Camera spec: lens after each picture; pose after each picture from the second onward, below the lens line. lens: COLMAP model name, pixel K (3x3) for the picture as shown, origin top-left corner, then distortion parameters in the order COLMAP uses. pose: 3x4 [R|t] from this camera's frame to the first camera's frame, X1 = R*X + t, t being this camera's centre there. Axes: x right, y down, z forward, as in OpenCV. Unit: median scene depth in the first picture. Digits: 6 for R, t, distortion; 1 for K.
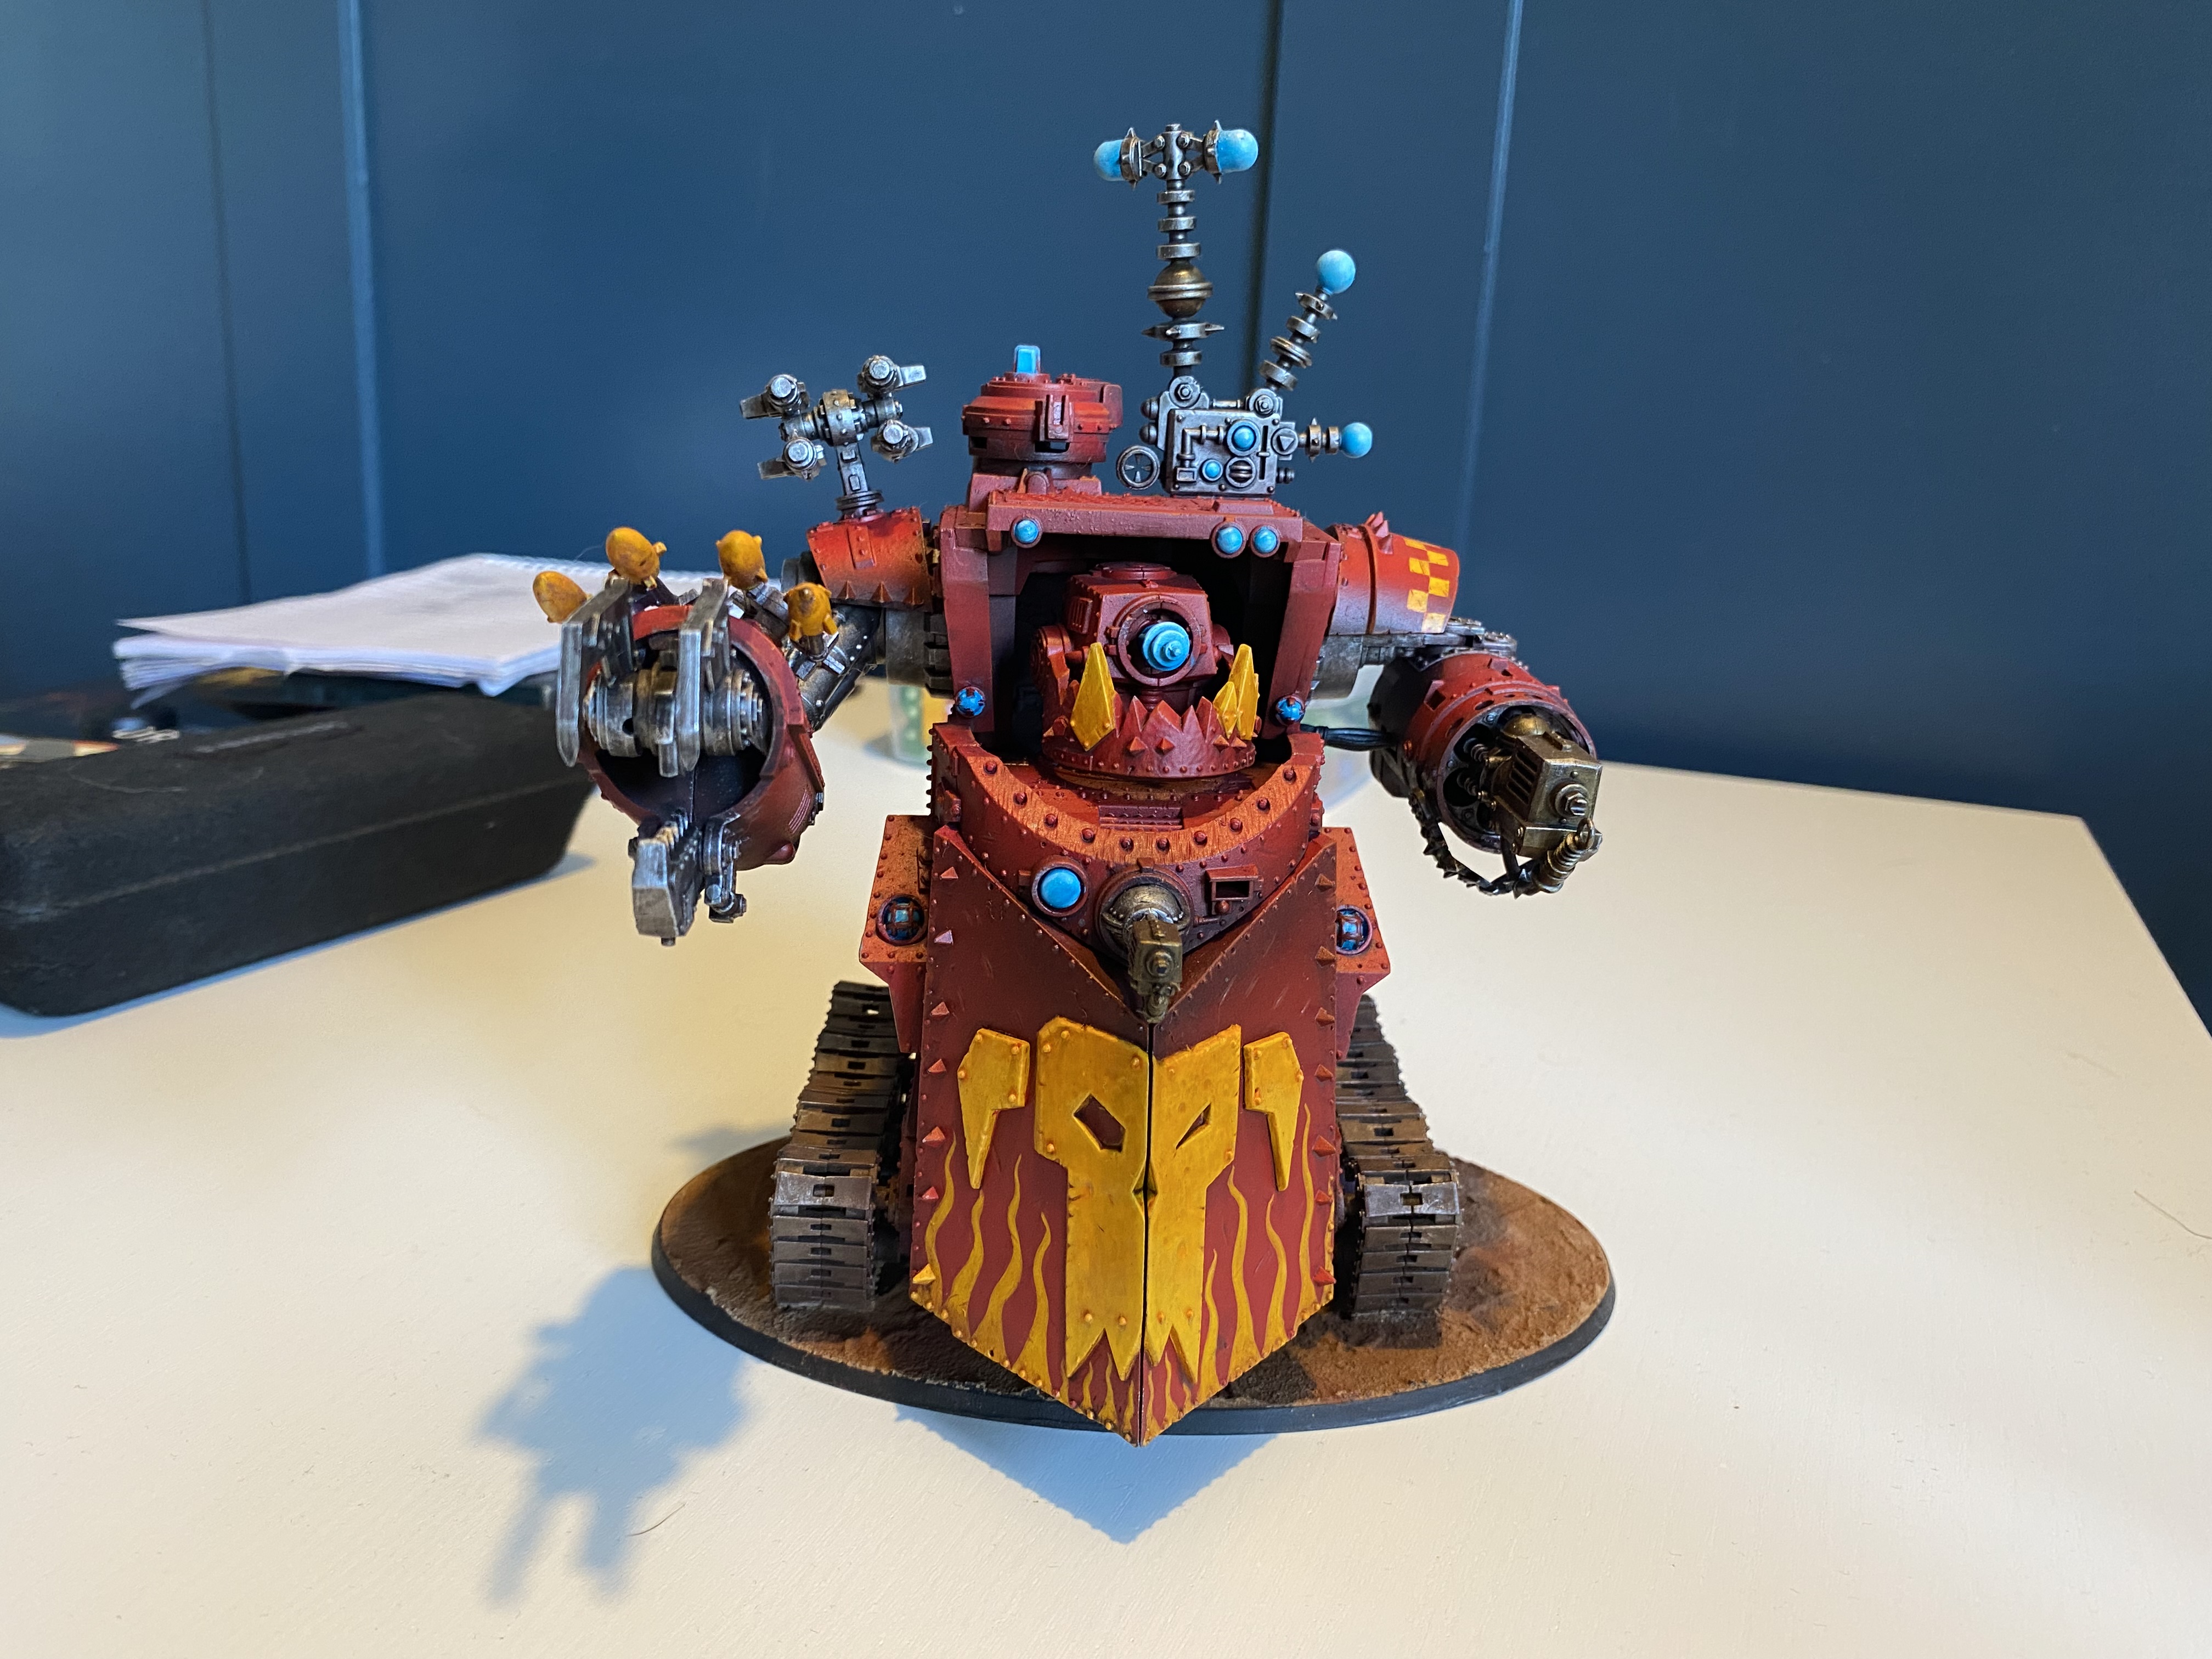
lens RADIAL K [[1679.5, 0, 1106.8], [0, 1679.5, 937.5], [0, 0, 1]] dist [-0.068499, -0.000677]
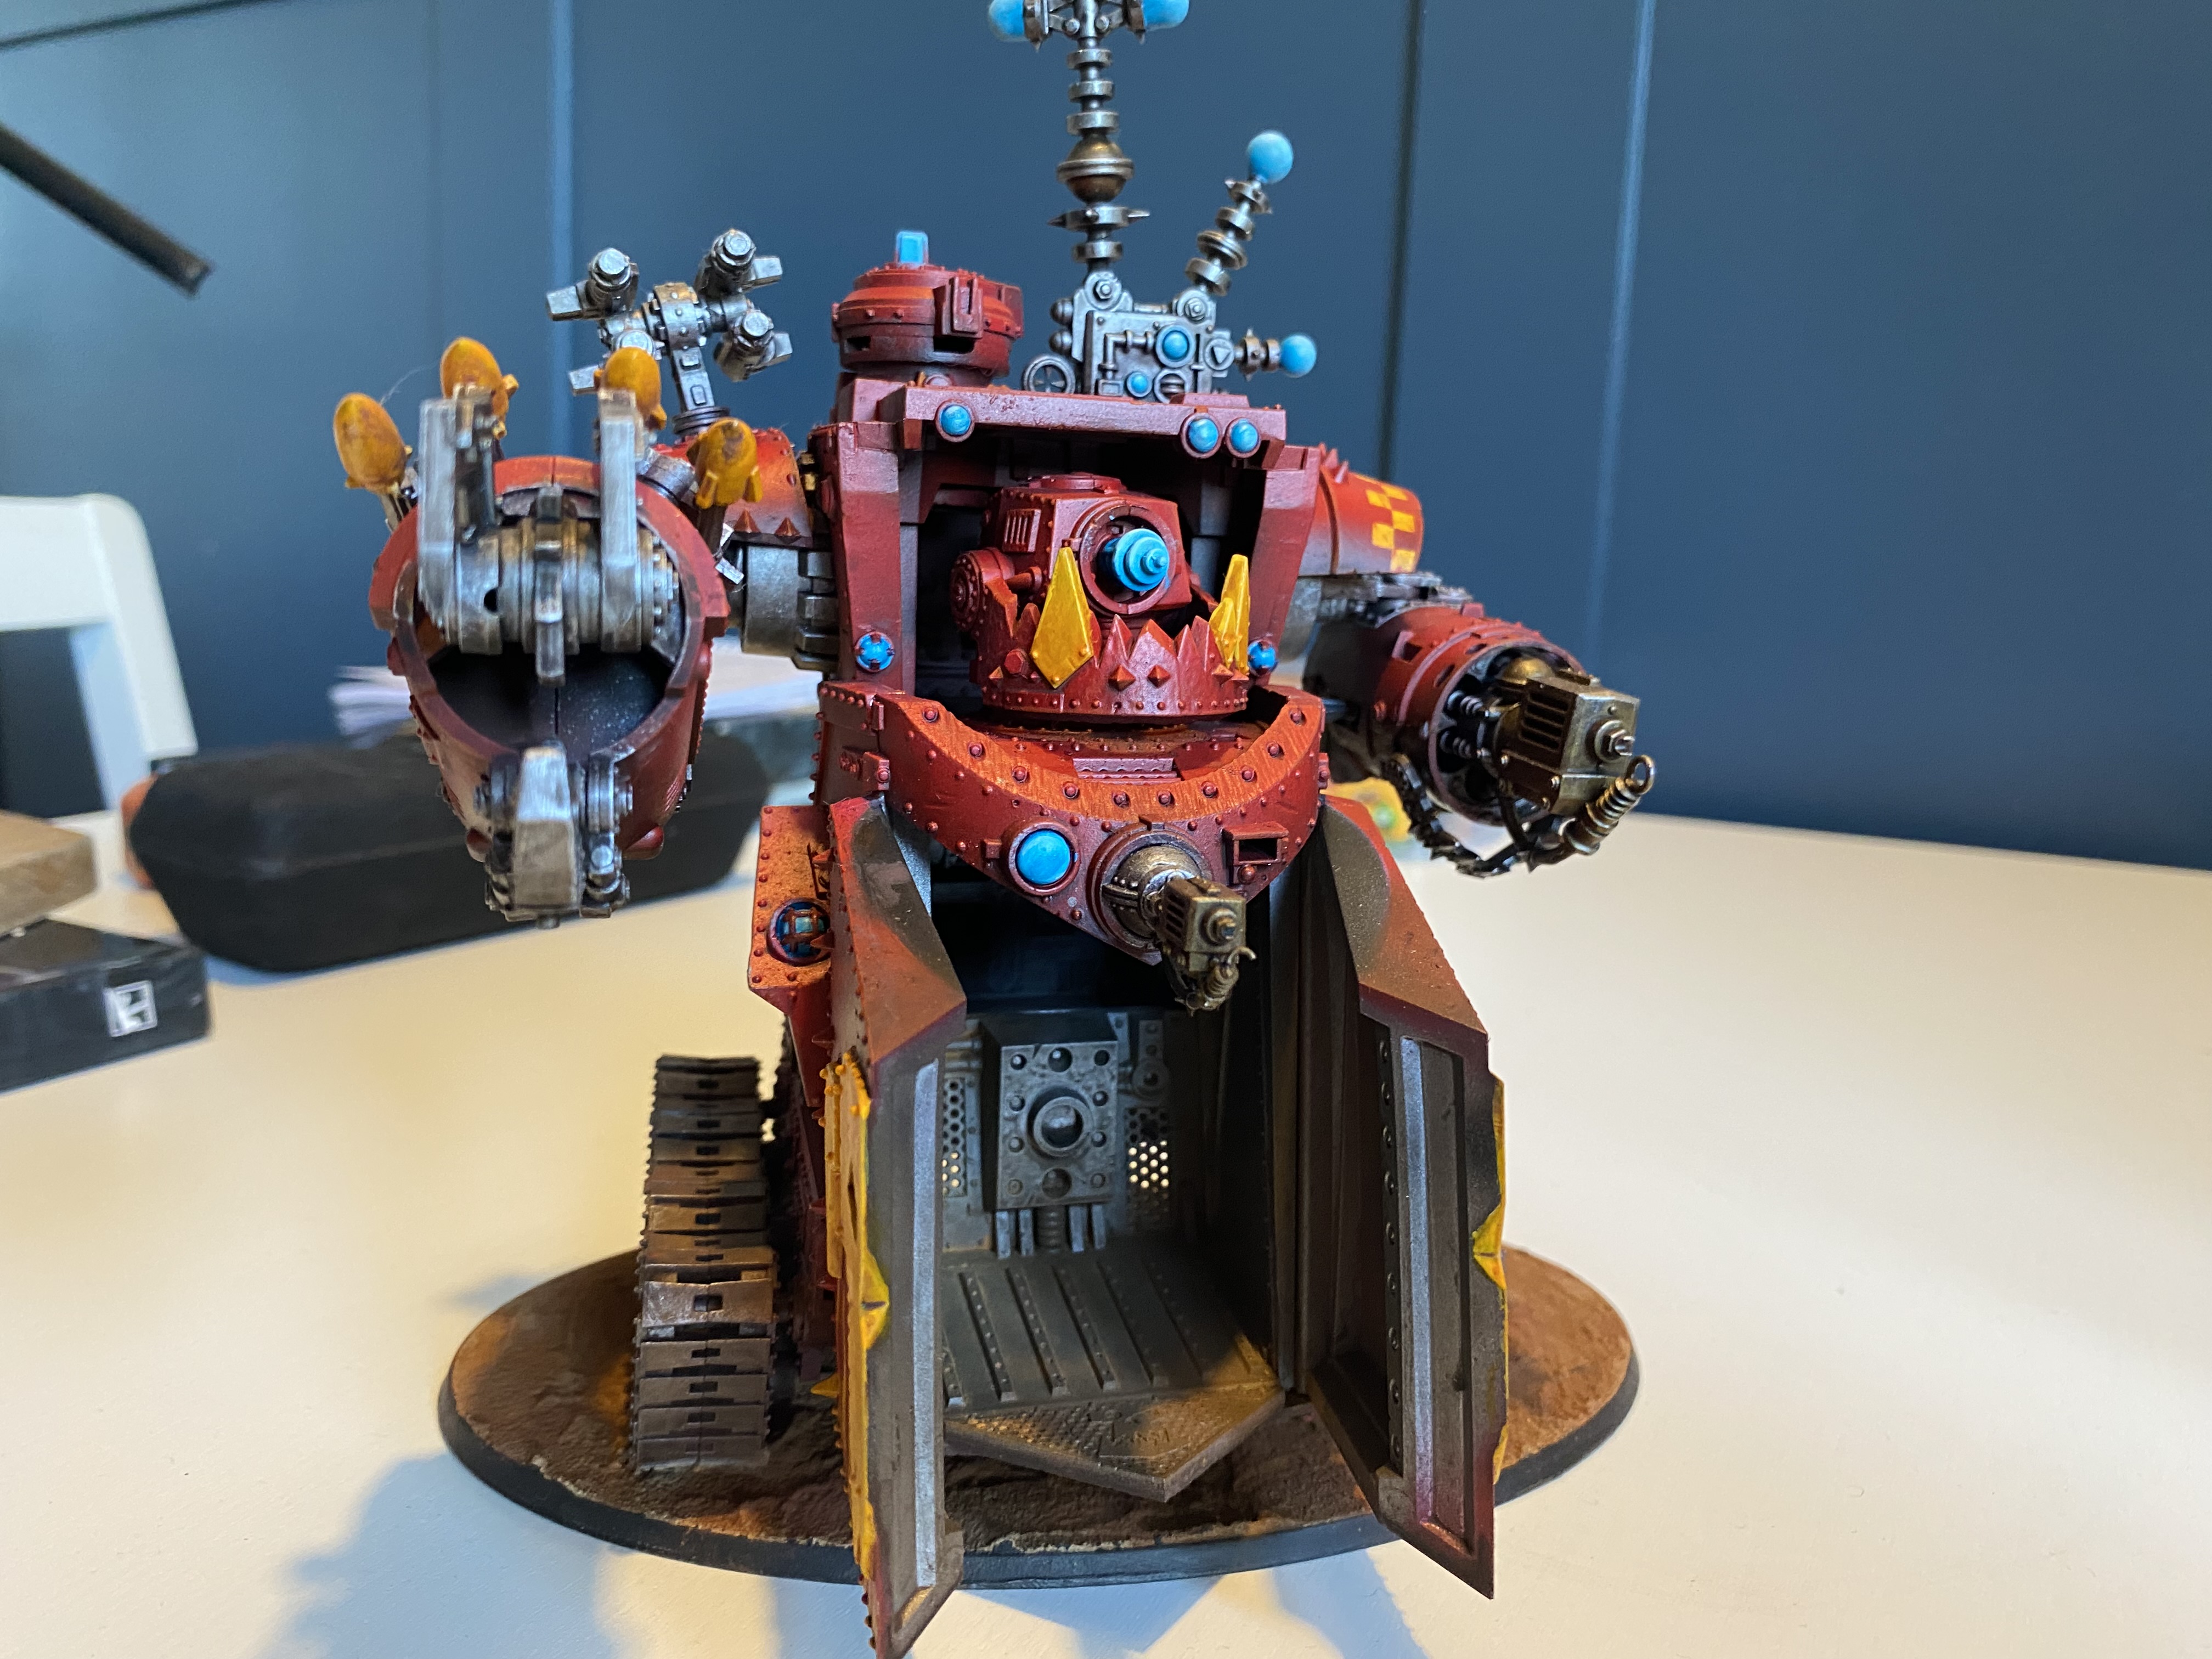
lens RADIAL K [[1815.7, 0, 1264.1], [0, 1815.7, 831.2], [0, 0, 1]] dist [0.000971, -0.208803]
pose [[0.975372, -0.049408, 0.214962, -0.086183], [0.072513, 0.992244, -0.100963, 0.040242], [-0.208306, 0.114064, 0.971390, 0.137226]]
